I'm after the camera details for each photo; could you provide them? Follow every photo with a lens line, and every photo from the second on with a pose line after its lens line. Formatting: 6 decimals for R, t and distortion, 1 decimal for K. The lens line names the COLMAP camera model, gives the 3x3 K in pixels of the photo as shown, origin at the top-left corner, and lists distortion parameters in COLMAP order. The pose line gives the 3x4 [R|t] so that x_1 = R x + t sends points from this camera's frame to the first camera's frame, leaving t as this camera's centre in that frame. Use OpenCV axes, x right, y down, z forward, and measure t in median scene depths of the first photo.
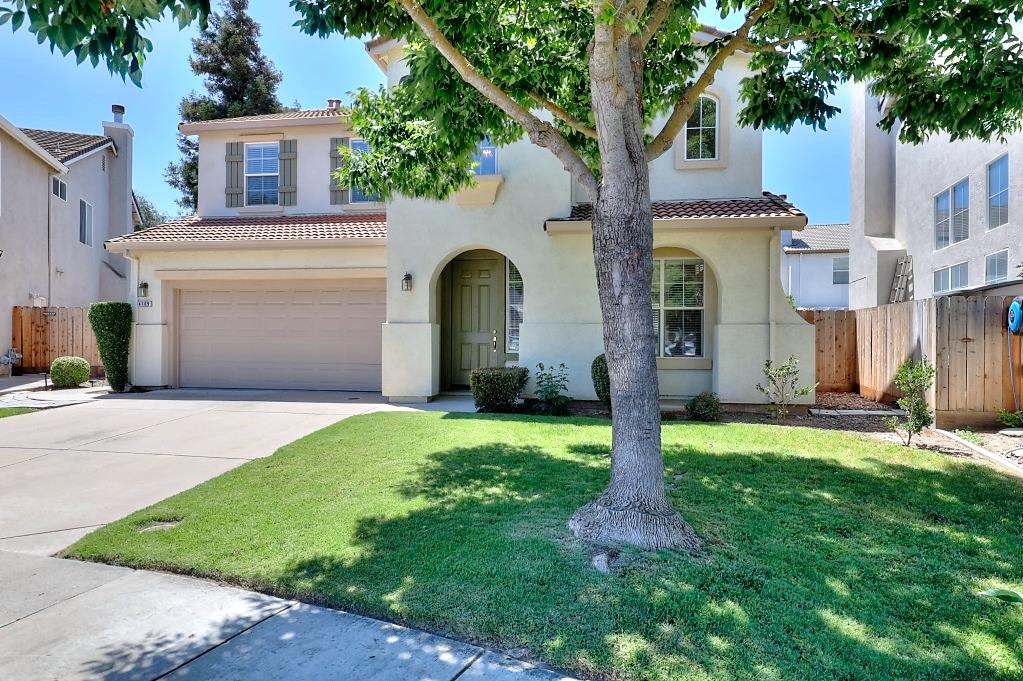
lens RADIAL K [[626.7, 0, 510.2], [0, 626.7, 338.0], [0, 0, 1]] dist [0.000998, -0.002029]
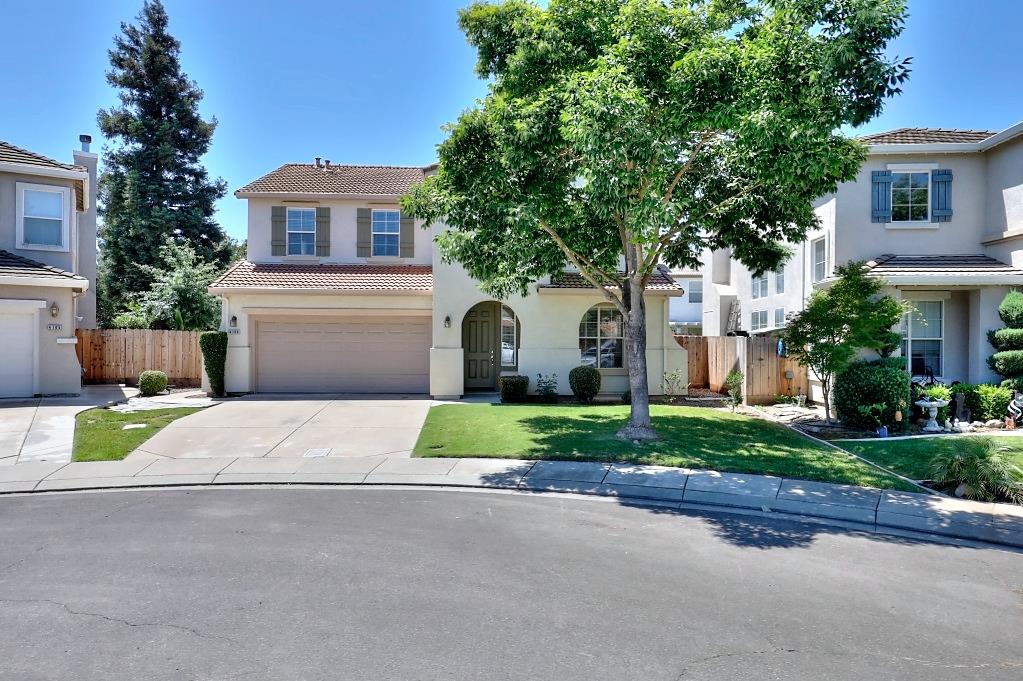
lens RADIAL K [[668.3, 0, 514.0], [0, 668.3, 340.0], [0, 0, 1]] dist [-0.002244, 0.000681]
pose [[0.974115, -0.000515, 0.226054, -0.374256], [-0.000302, 0.999994, 0.003580, -0.049661], [-0.226054, -0.003556, 0.974108, -0.652197]]
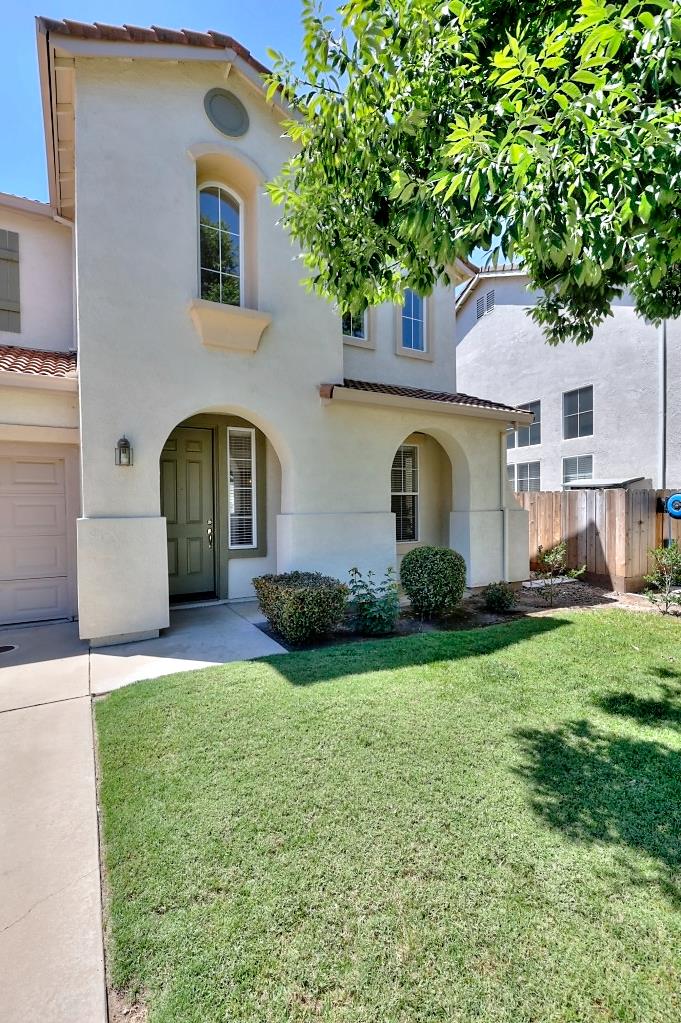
lens RADIAL K [[460.7, 0, 329.8], [0, 460.7, 515.7], [0, 0, 1]] dist [-0.001316, -0.000114]
pose [[0.787192, -0.024720, 0.616213, -0.284139], [0.010862, 0.999597, 0.026224, -0.034551], [-0.616613, -0.013950, 0.787143, 0.503958]]
